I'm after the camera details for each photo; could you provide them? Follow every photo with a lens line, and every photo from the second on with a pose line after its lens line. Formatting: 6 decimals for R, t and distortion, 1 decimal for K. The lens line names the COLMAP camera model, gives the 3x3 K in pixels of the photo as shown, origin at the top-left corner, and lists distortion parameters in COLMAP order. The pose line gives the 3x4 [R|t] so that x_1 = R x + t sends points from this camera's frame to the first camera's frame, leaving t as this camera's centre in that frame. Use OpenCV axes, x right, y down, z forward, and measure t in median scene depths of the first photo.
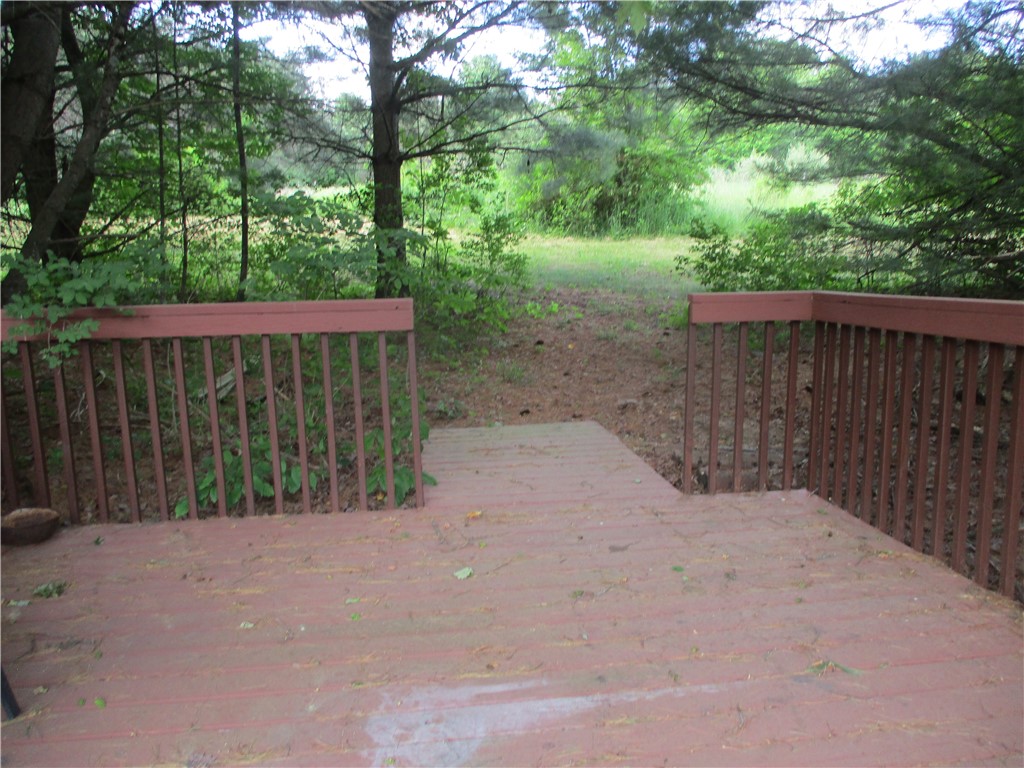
lens RADIAL K [[842.5, 0, 512.0], [0, 842.5, 384.0], [0, 0, 1]] dist [-0.027913, 0.000284]
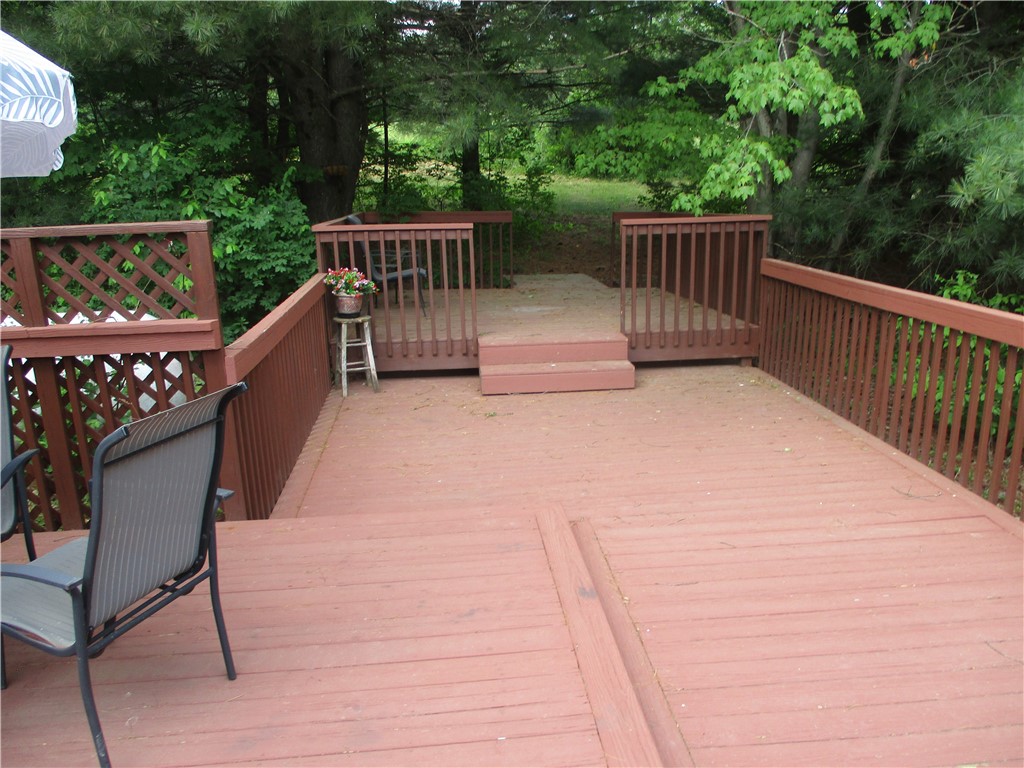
lens RADIAL K [[842.5, 0, 512.0], [0, 842.5, 384.0], [0, 0, 1]] dist [-0.027913, 0.000284]
pose [[0.999342, 0.021719, -0.029065, -0.008294], [-0.019373, 0.996710, 0.078703, 0.084229], [0.030679, -0.078088, 0.996474, -0.617505]]
